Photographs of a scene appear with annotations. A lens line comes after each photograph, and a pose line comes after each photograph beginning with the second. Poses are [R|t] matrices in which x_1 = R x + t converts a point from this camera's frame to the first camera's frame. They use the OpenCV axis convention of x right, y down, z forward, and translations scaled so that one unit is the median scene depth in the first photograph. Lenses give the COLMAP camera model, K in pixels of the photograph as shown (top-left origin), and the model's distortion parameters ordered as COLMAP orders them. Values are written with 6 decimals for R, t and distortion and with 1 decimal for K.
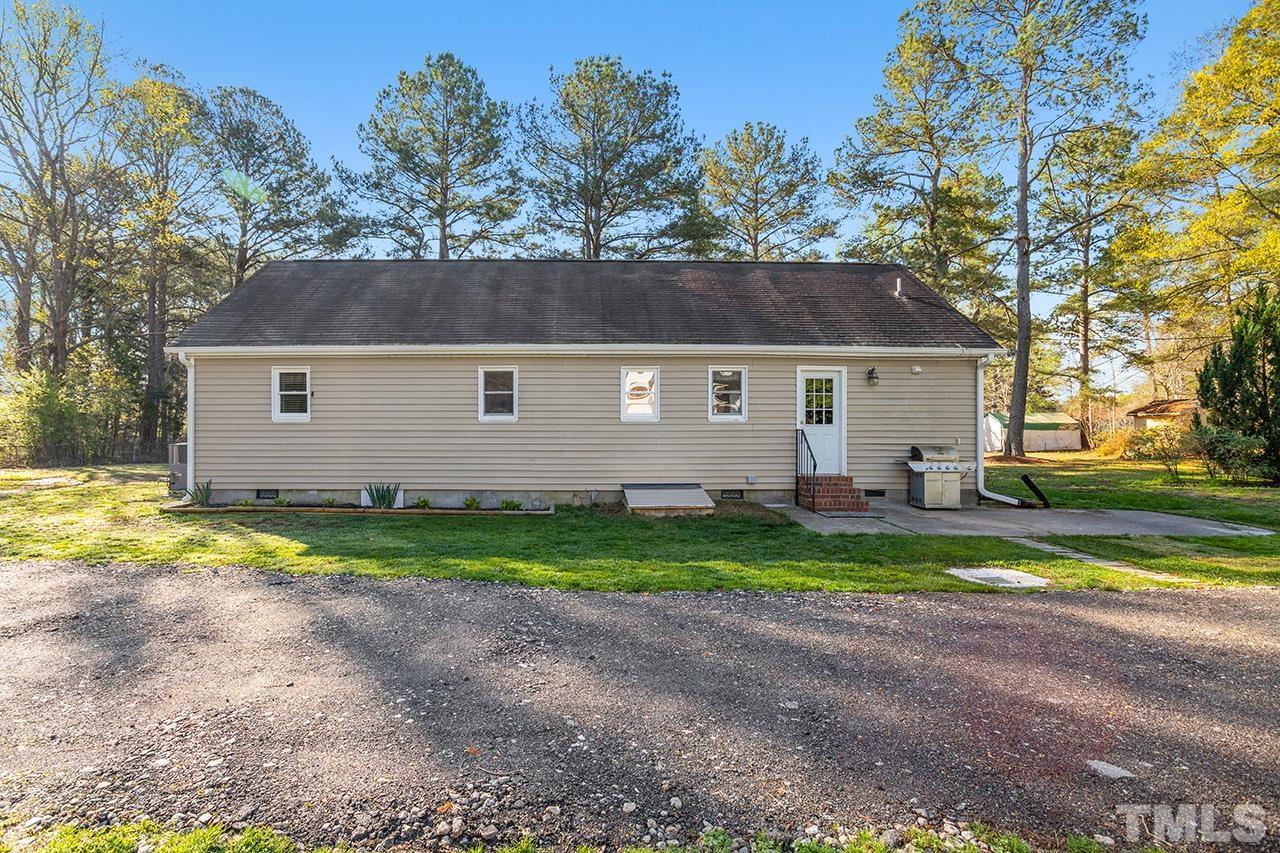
lens RADIAL K [[630.2, 0, 640.0], [0, 630.2, 426.5], [0, 0, 1]] dist [-0.051435, 0.036360]
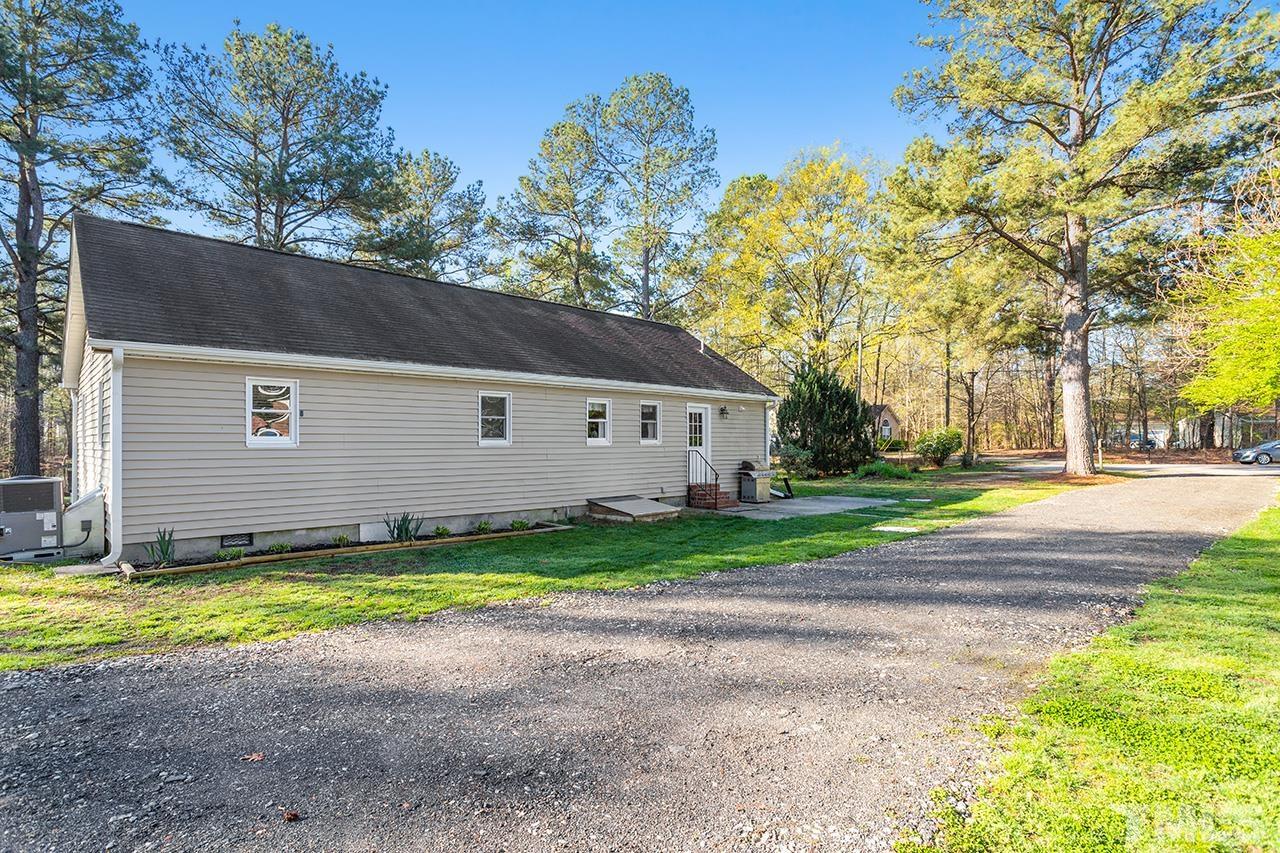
lens RADIAL K [[630.2, 0, 640.0], [0, 630.2, 426.5], [0, 0, 1]] dist [-0.051435, 0.036360]
pose [[0.729903, 0.015321, 0.683379, -0.742512], [0.006918, 0.999532, -0.029798, -0.006848], [-0.683516, 0.026478, 0.729455, 0.084999]]
